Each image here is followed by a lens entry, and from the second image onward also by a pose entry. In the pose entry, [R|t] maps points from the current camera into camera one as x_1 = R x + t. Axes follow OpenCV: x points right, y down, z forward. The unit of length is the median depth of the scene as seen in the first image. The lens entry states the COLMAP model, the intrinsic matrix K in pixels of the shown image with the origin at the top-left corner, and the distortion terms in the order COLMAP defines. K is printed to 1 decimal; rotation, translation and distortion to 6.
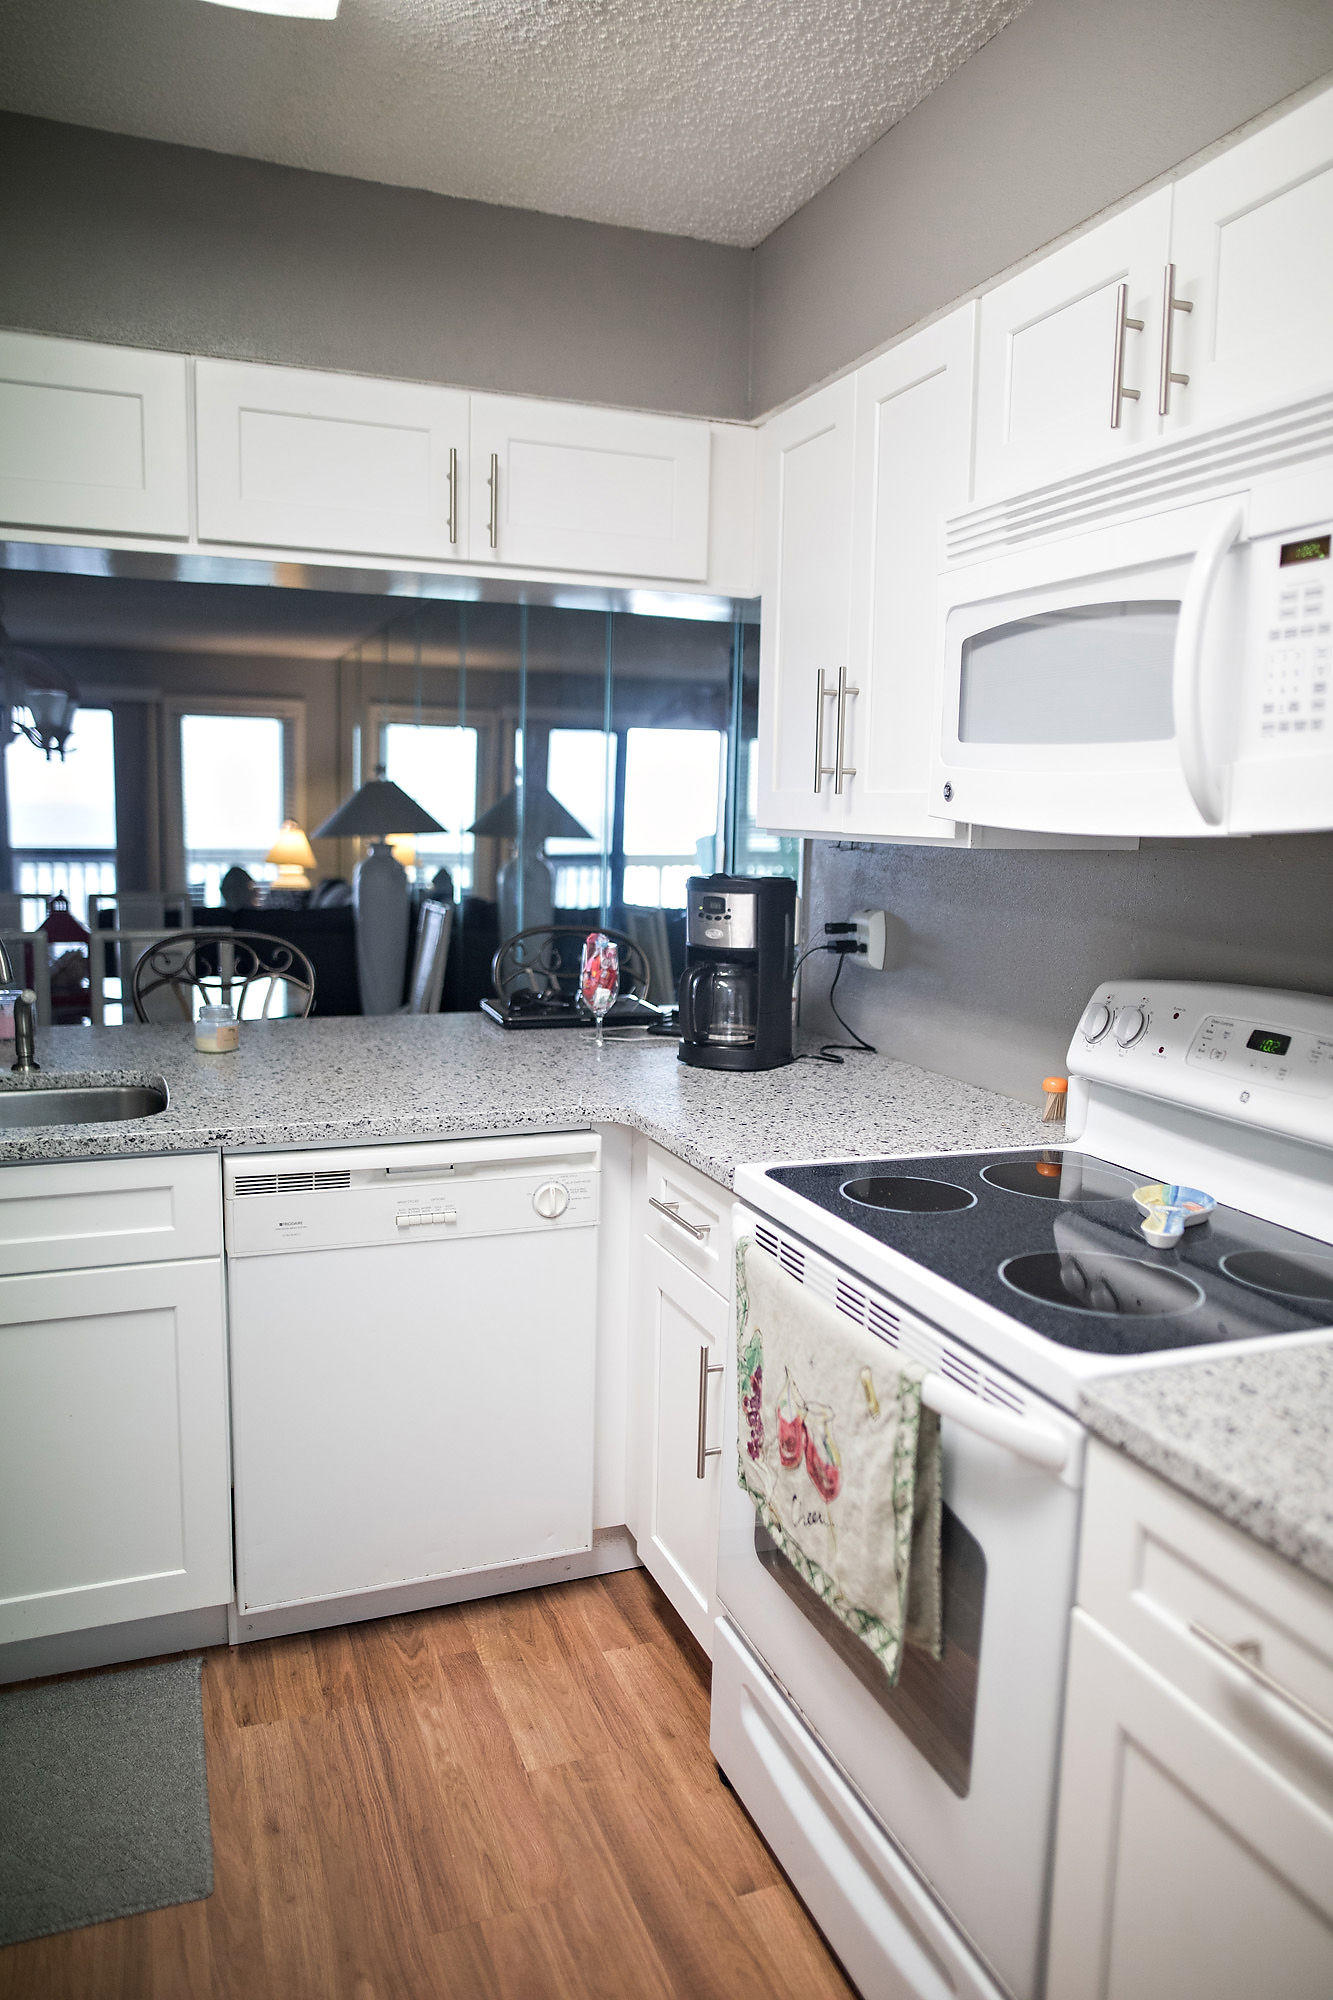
lens RADIAL K [[1380.8, 0, 666.5], [0, 1380.8, 1000.0], [0, 0, 1]] dist [-0.064602, 0.055063]
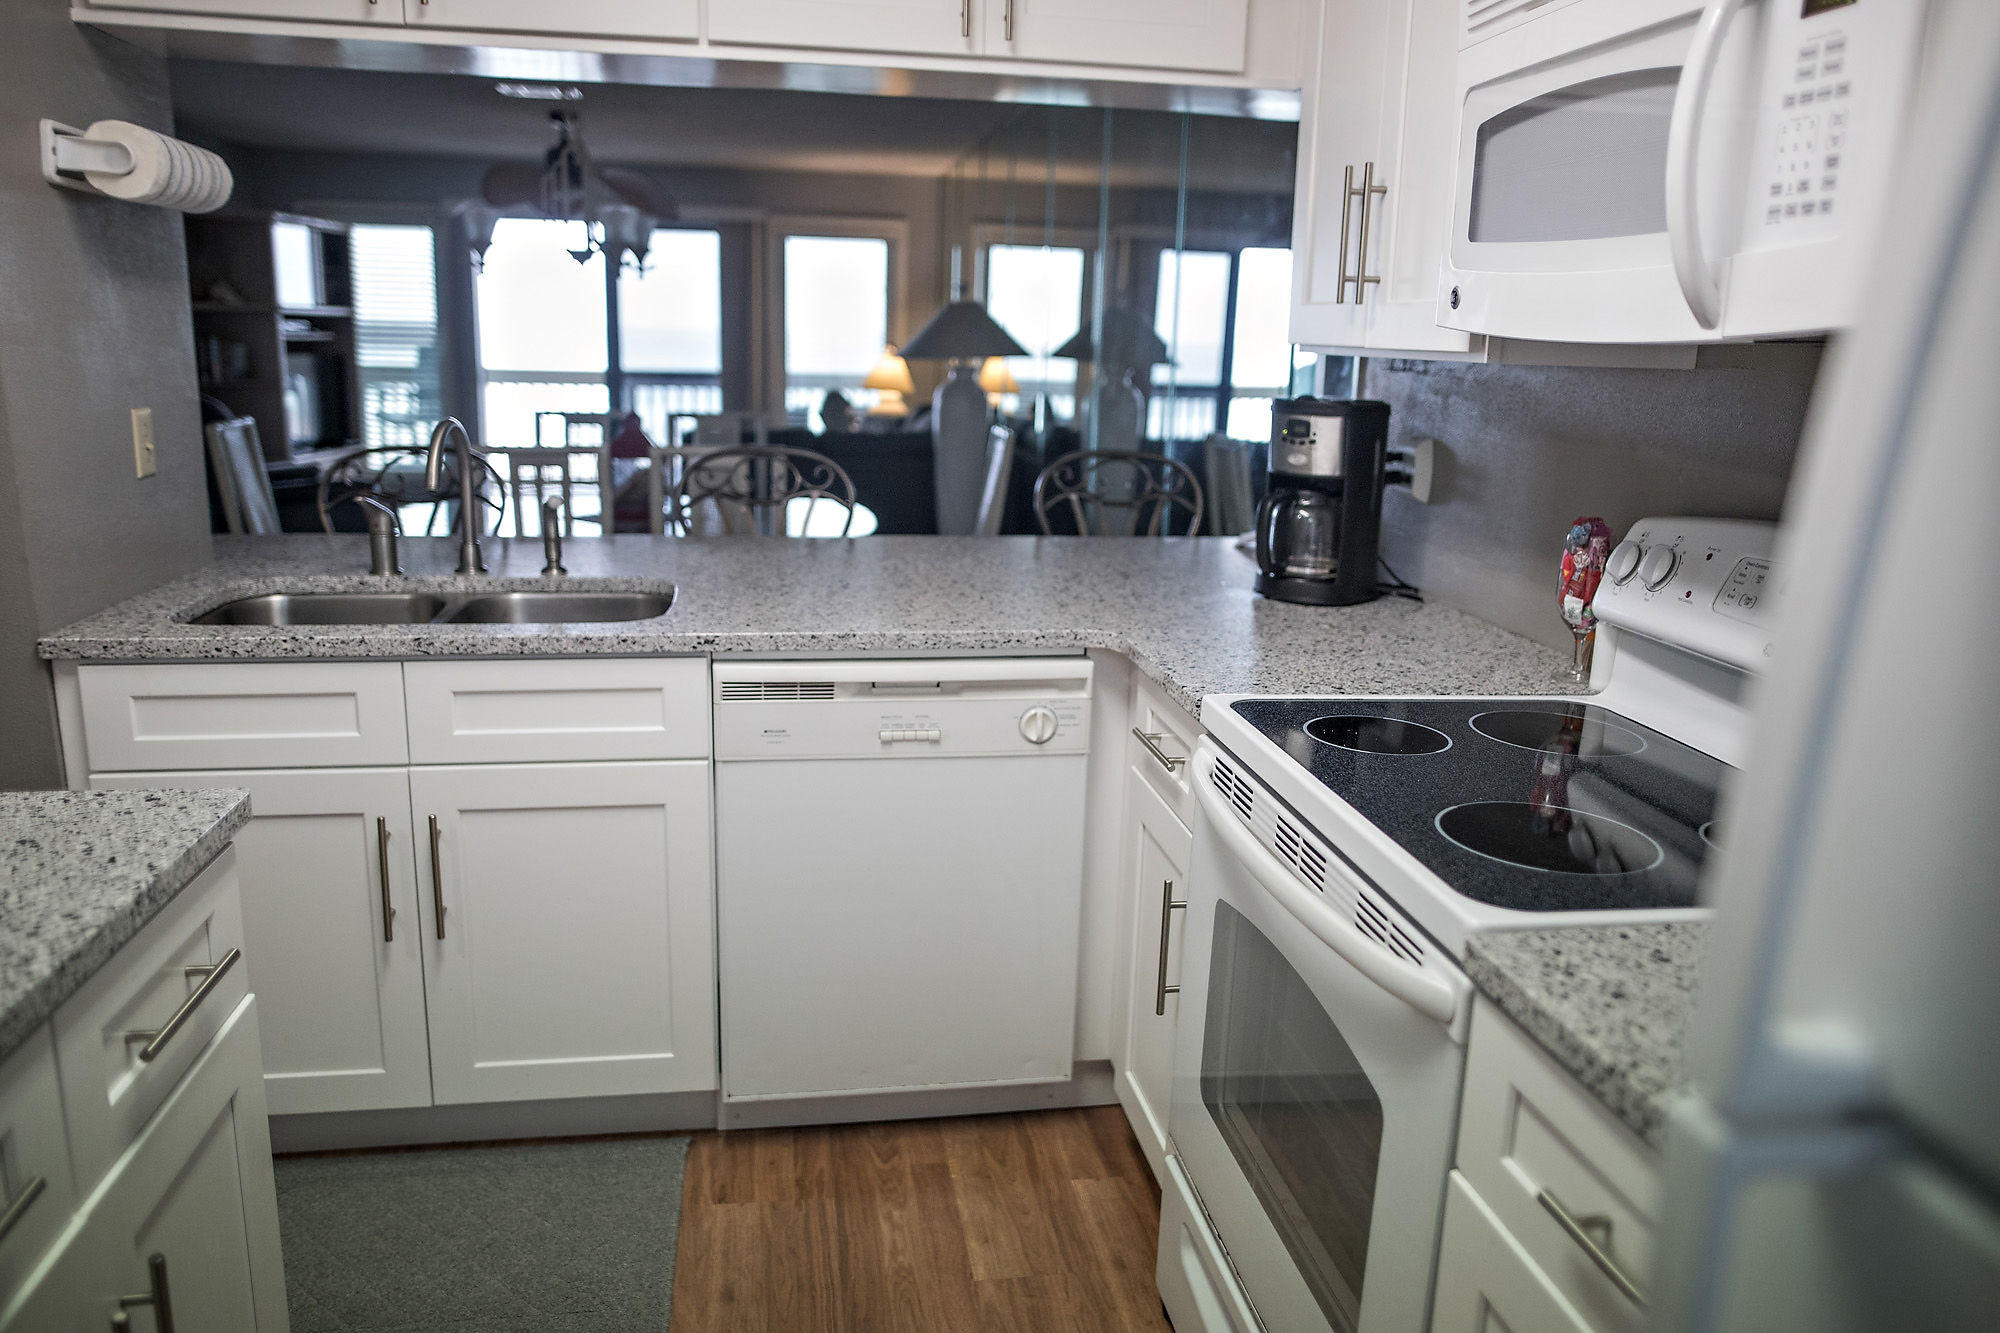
lens RADIAL K [[1435.0, 0, 1000.0], [0, 1435.0, 666.5], [0, 0, 1]] dist [-0.066540, 0.051798]
pose [[0.978086, 0.052992, -0.201346, 0.100858], [-0.035386, 0.995307, 0.090061, 0.014461], [0.205173, -0.080962, 0.975371, 0.006707]]
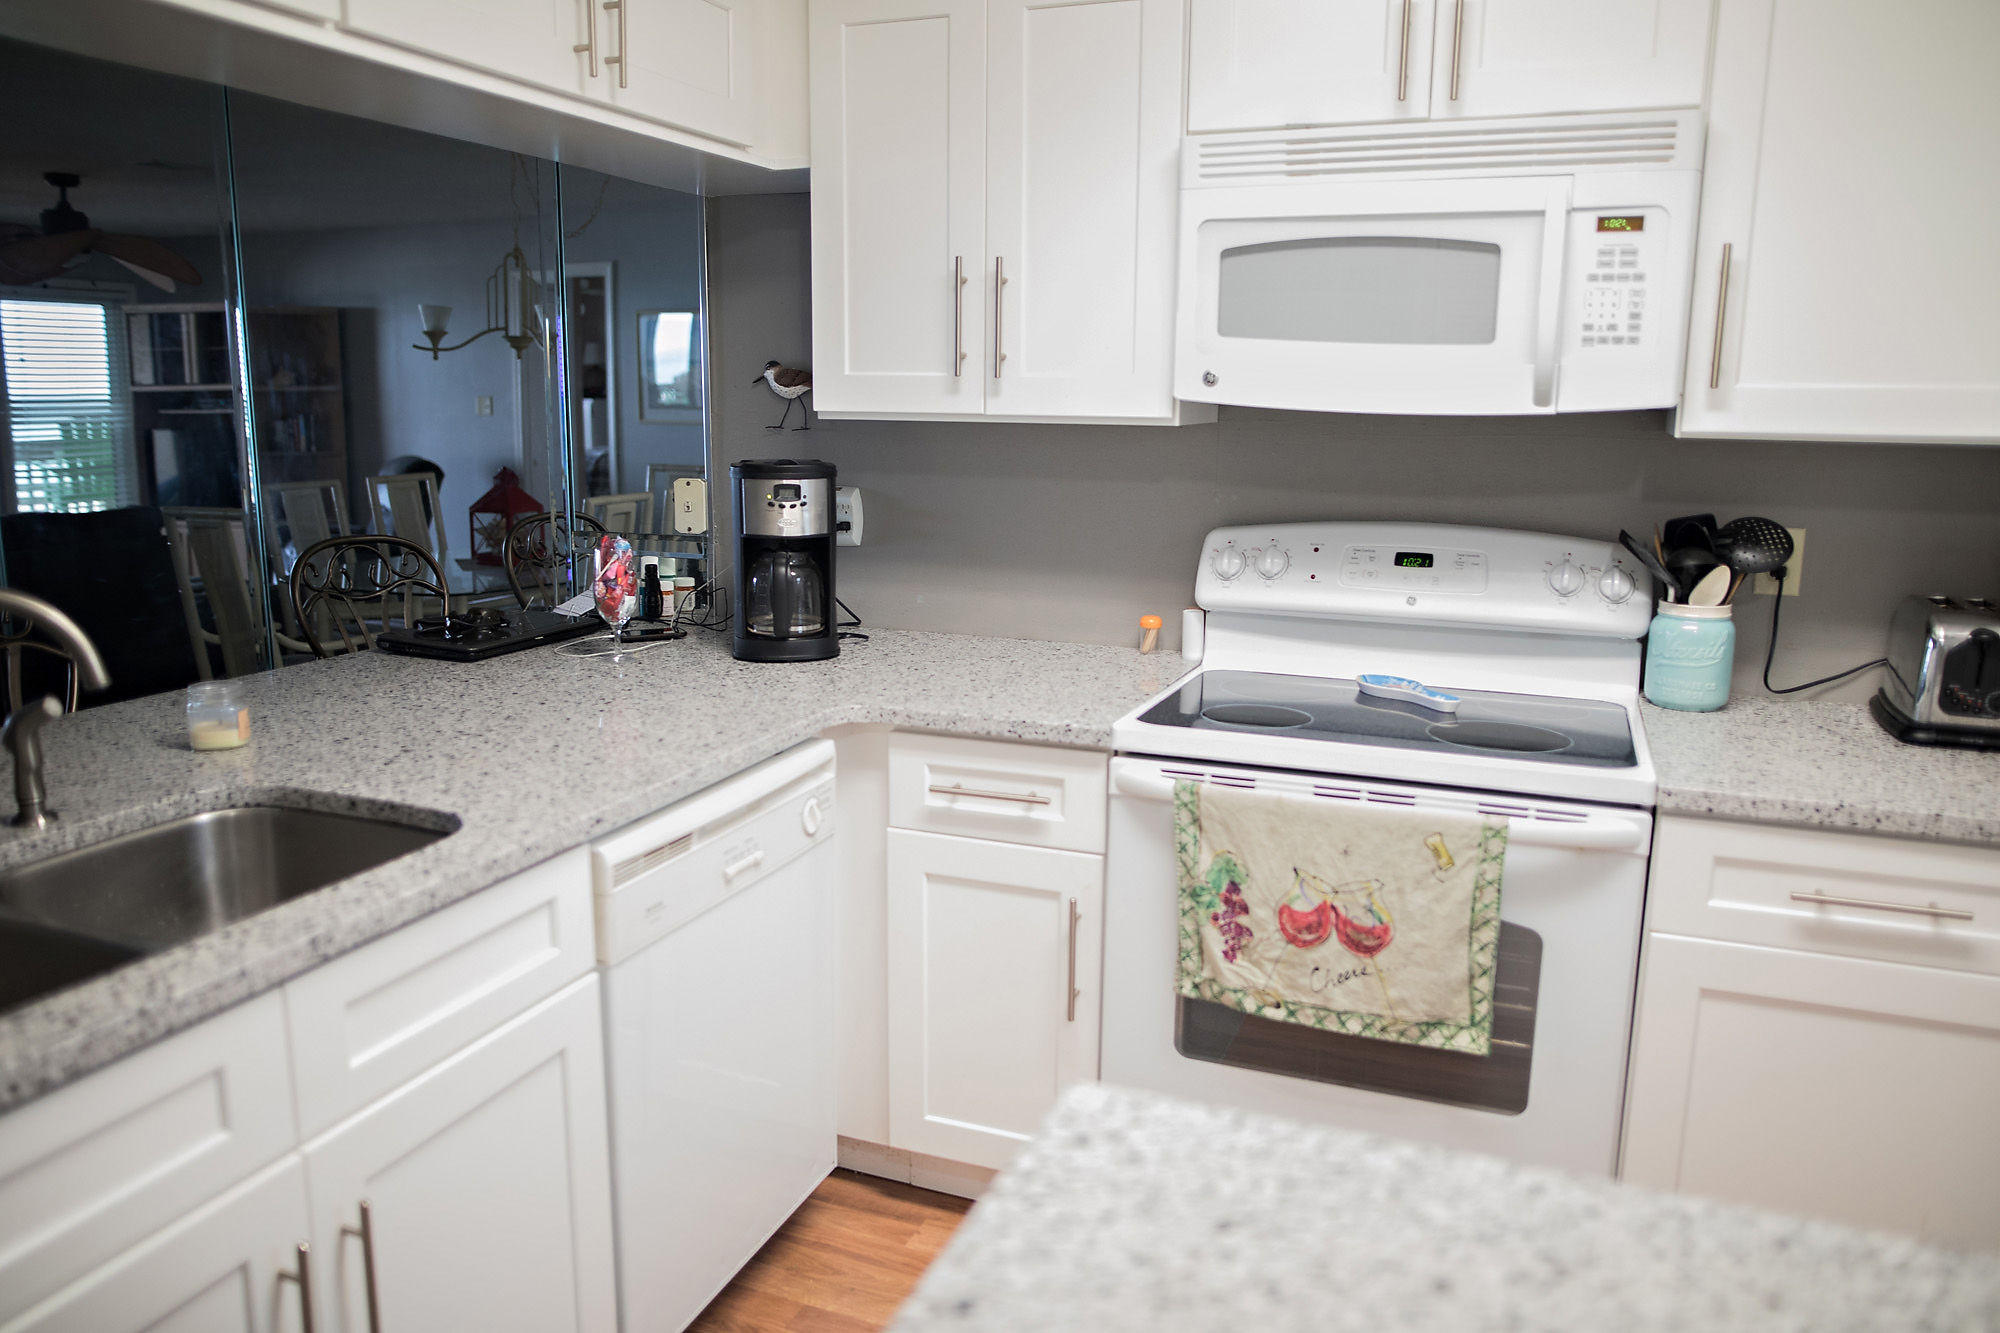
lens RADIAL K [[1411.7, 0, 1000.0], [0, 1411.7, 666.5], [0, 0, 1]] dist [-0.067300, 0.060329]
pose [[0.684451, -0.156554, 0.712052, -0.728071], [0.105312, 0.987660, 0.115920, -0.059209], [-0.721413, -0.004354, 0.692492, 0.262199]]
